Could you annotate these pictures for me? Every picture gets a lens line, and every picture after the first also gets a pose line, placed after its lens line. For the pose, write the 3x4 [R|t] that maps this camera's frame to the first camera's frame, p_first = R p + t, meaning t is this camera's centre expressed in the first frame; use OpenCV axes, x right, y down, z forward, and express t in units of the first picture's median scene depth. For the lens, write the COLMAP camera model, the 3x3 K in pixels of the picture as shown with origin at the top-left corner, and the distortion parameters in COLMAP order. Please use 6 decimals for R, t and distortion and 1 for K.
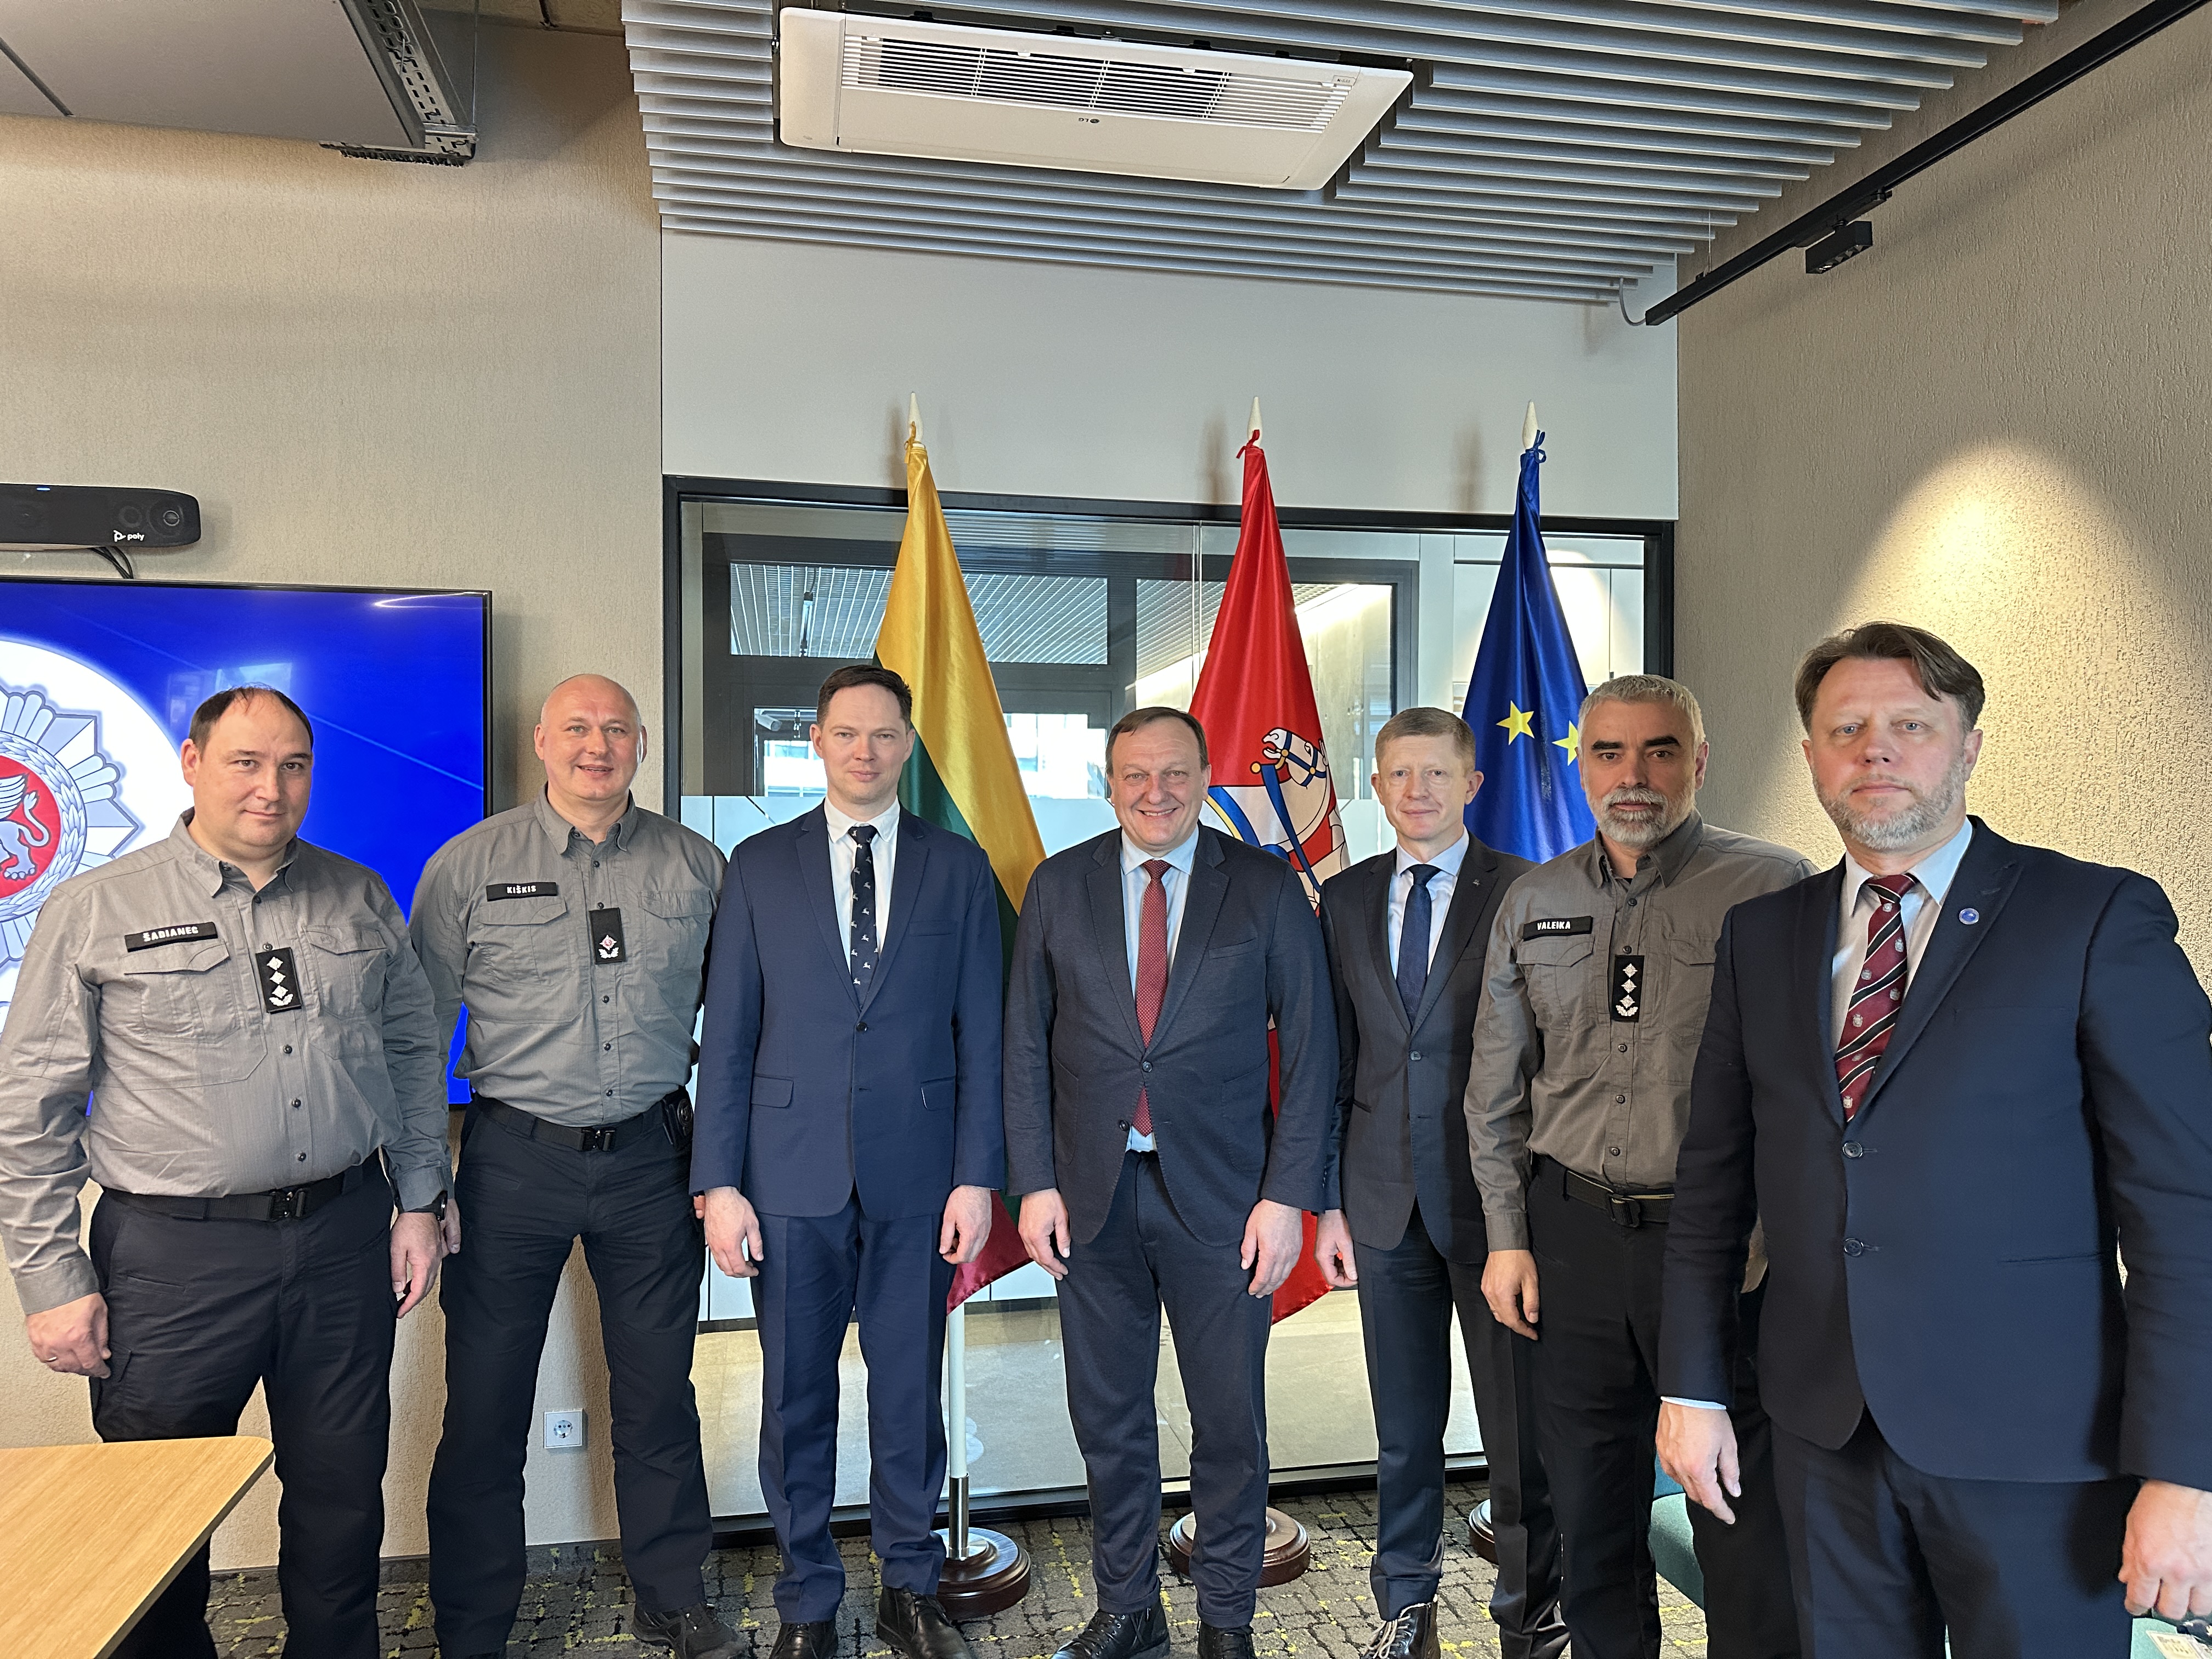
lens RADIAL K [[1555.4, 0, 1095.0], [0, 1555.4, 870.0], [0, 0, 1]] dist [-0.000756, -0.014168]
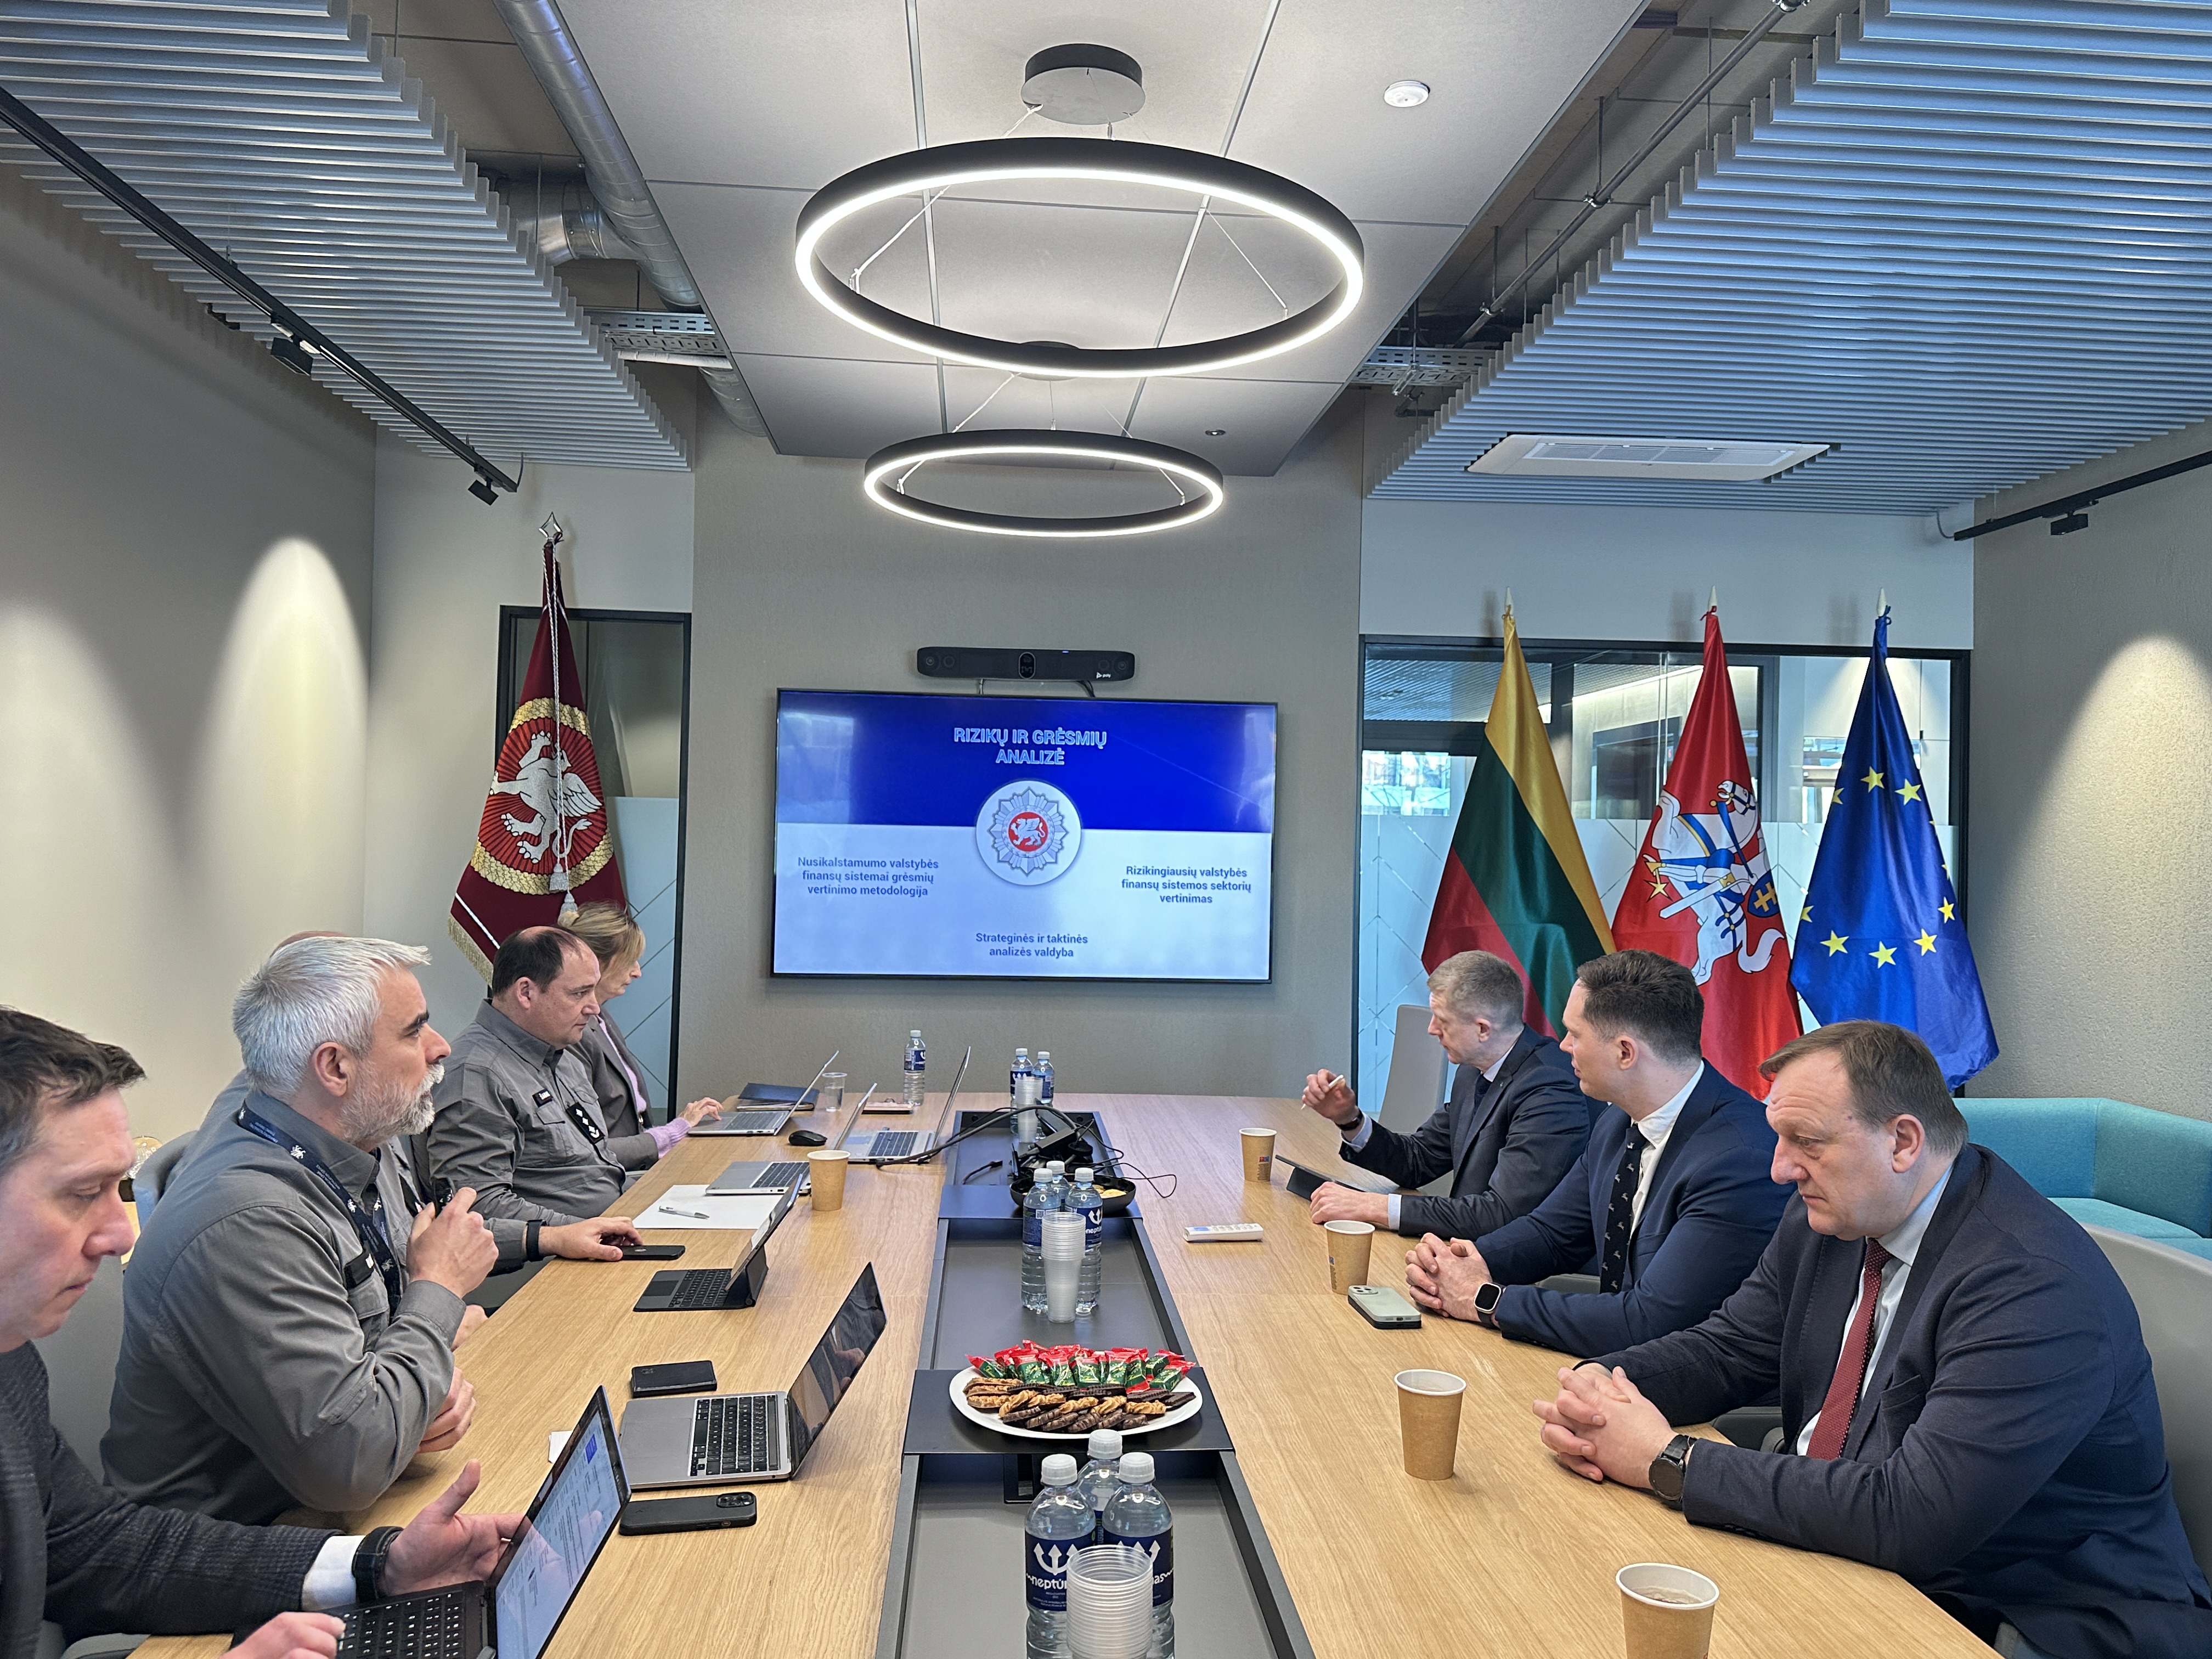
lens RADIAL K [[1626.5, 0, 1104.7], [0, 1626.5, 832.5], [0, 0, 1]] dist [0.010329, -0.021261]
pose [[0.992021, 0.013328, -0.125368, -0.344273], [-0.014558, 0.999854, -0.008901, -0.007052], [0.125231, 0.010655, 0.992070, -0.890641]]
